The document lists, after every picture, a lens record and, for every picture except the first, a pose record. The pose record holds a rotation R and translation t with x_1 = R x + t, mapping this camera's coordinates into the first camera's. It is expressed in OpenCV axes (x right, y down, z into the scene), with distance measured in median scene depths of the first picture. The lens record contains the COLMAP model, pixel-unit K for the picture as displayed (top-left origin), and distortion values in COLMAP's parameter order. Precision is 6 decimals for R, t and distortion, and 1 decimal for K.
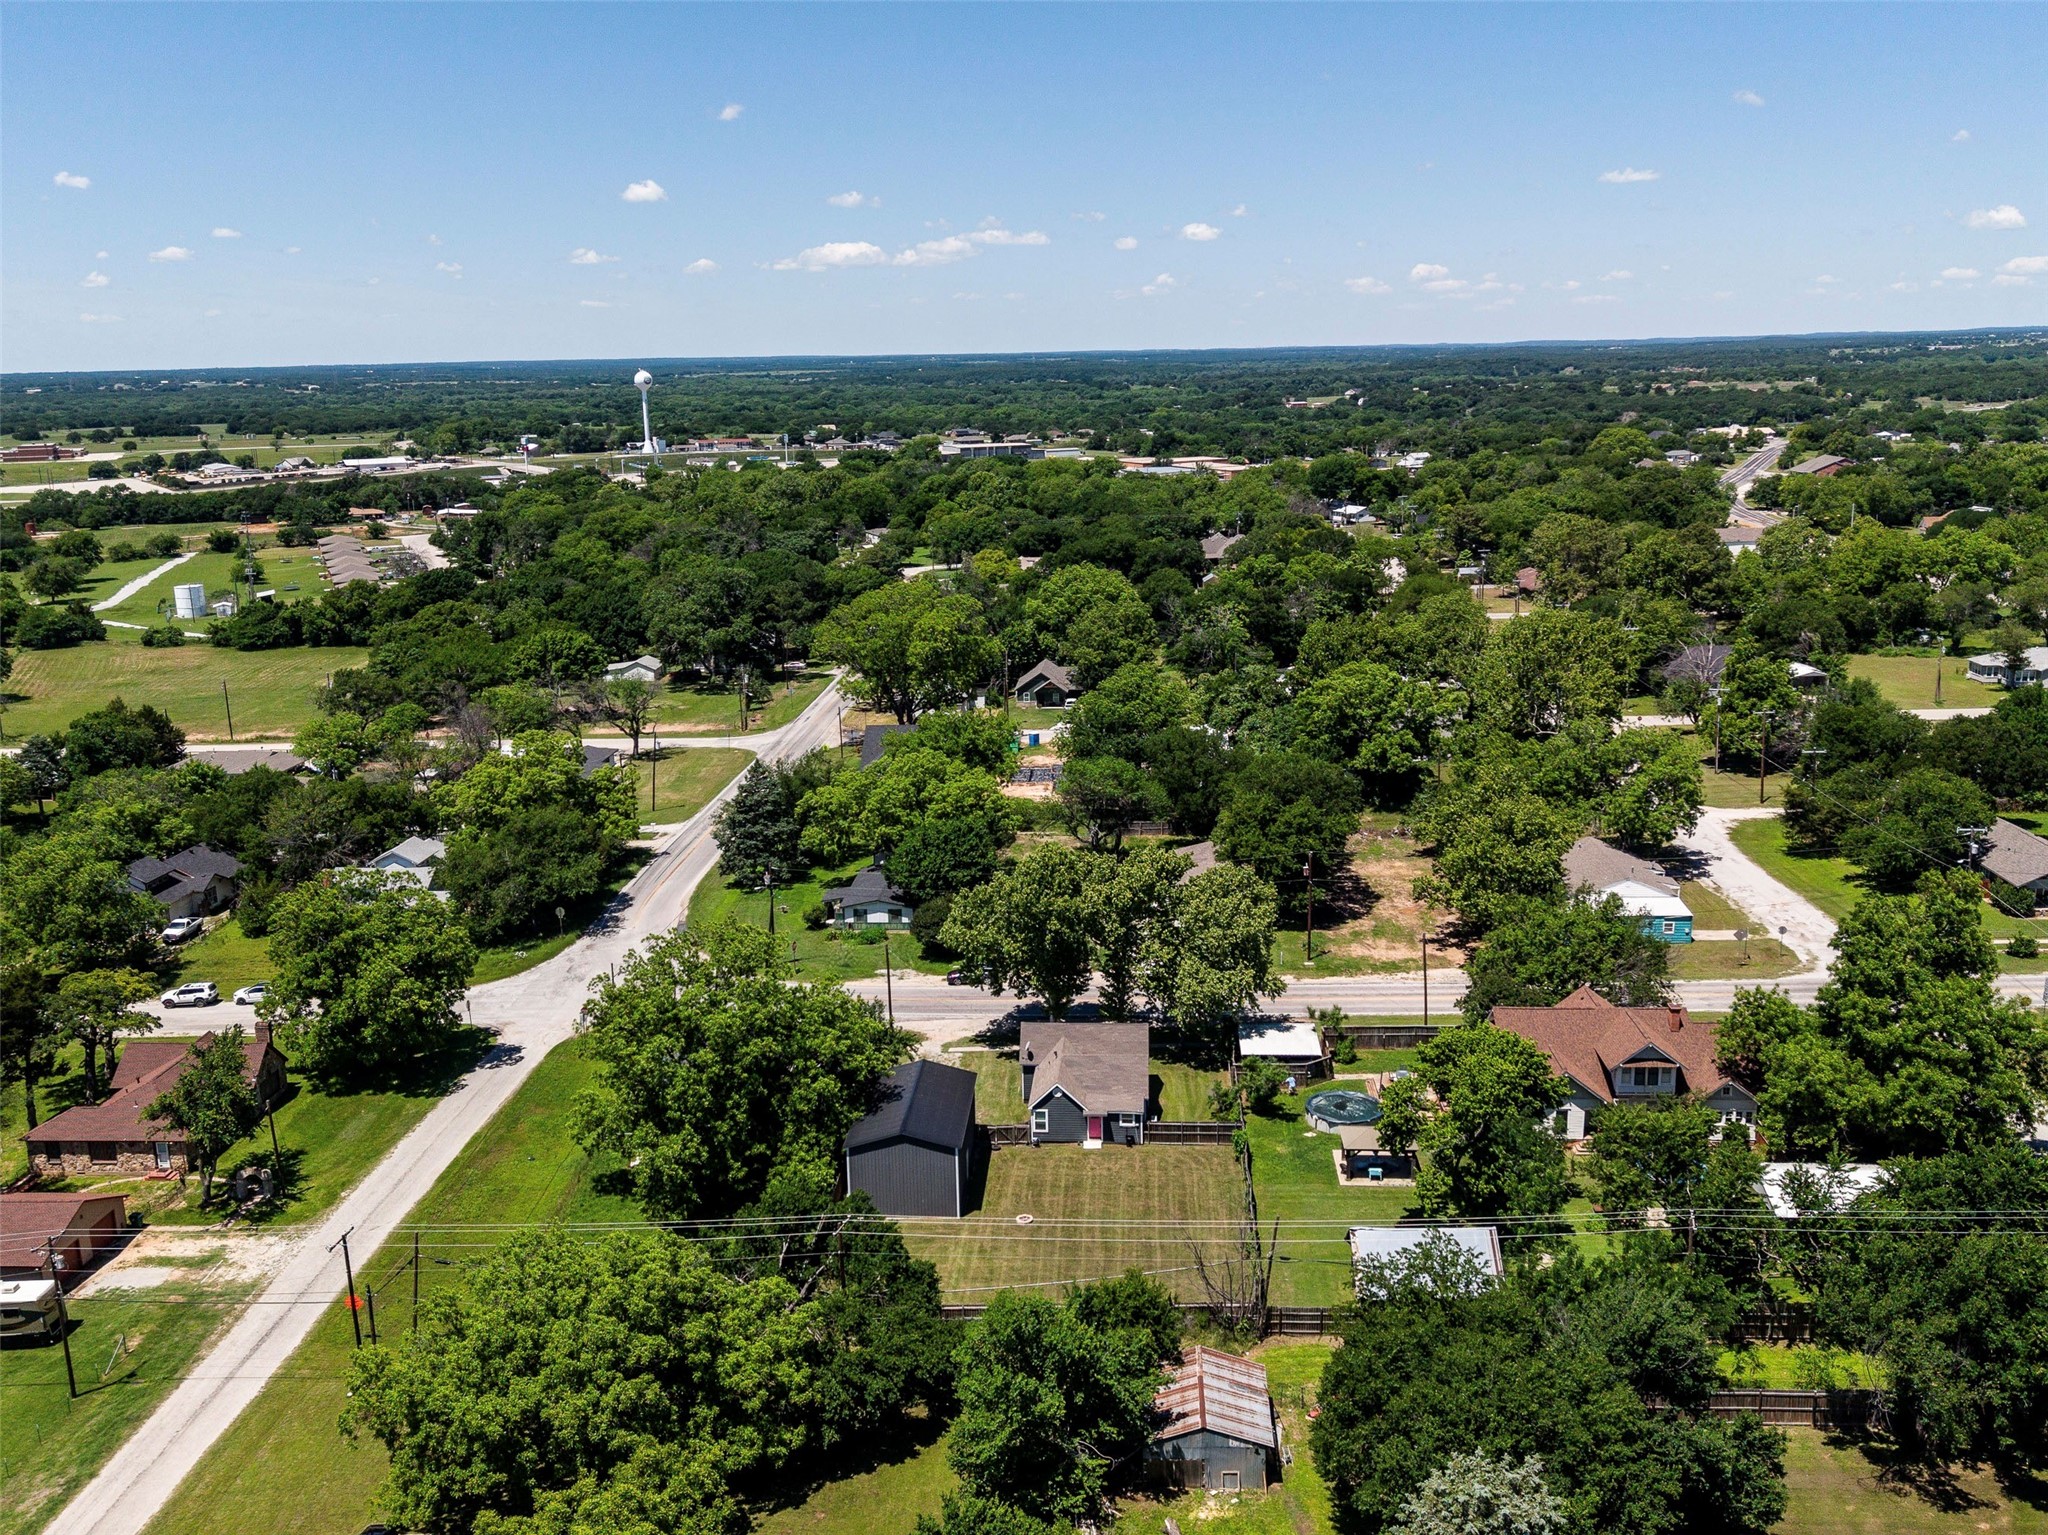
lens RADIAL K [[1787.7, 0, 1024.0], [0, 1787.7, 767.5], [0, 0, 1]] dist [0.078019, -0.137173]
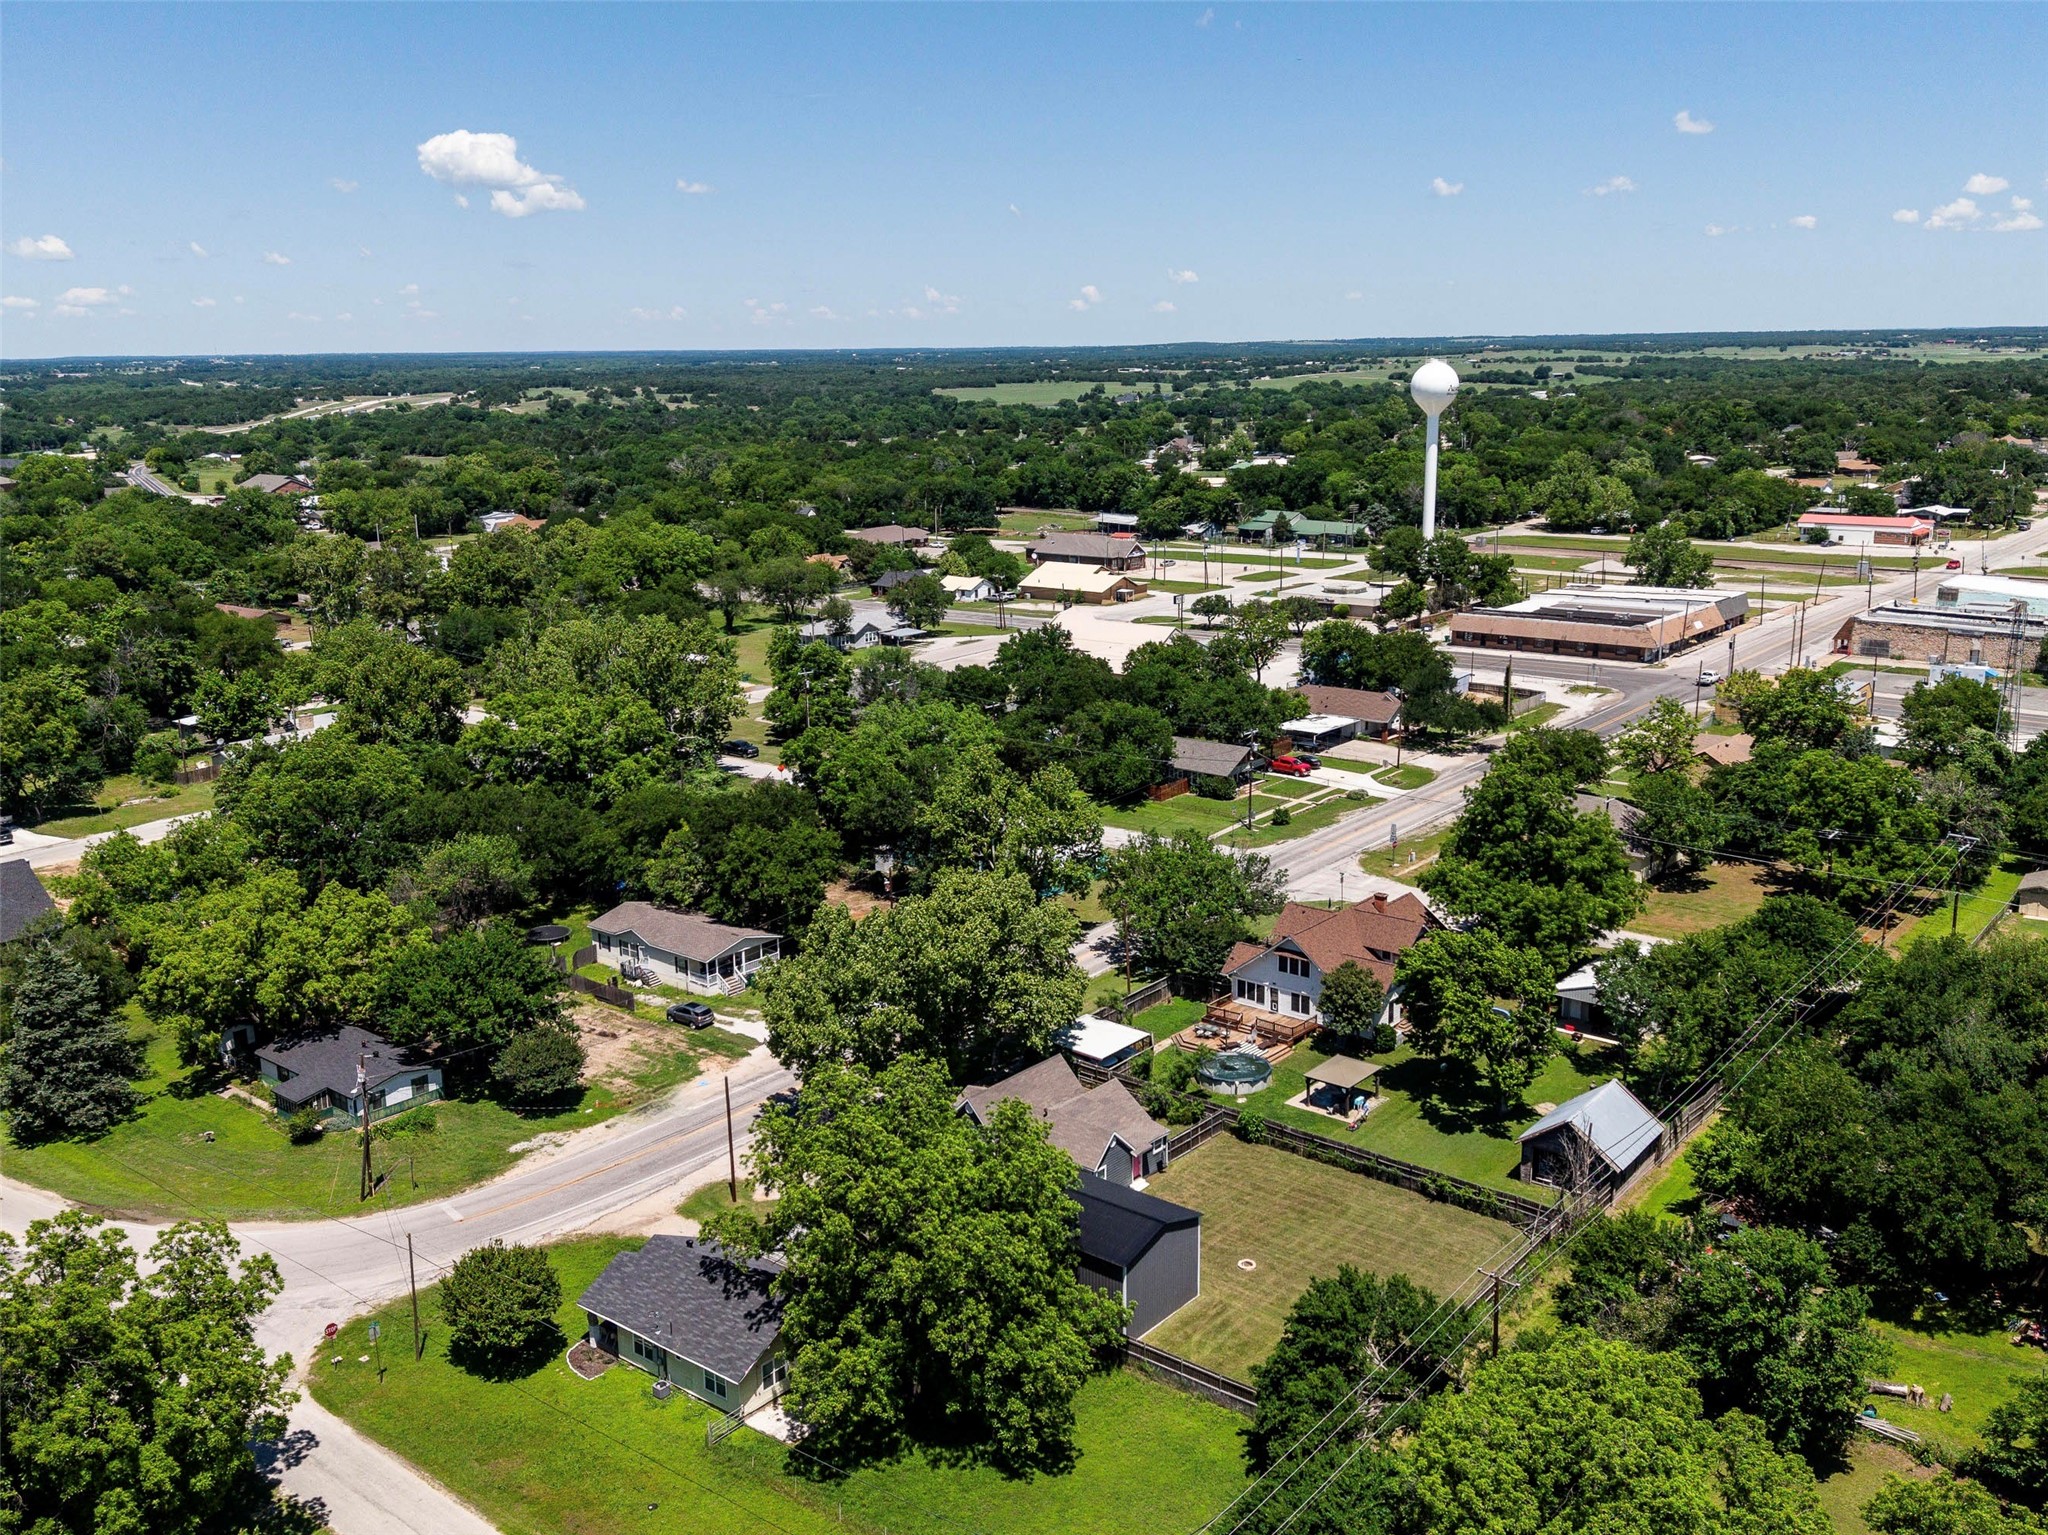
lens RADIAL K [[1787.7, 0, 1024.0], [0, 1787.7, 767.5], [0, 0, 1]] dist [0.078019, -0.137173]
pose [[0.603746, -0.178890, 0.776845, -0.315332], [0.186697, 0.979124, 0.080373, -0.040470], [-0.775006, 0.096510, 0.624541, 0.204381]]
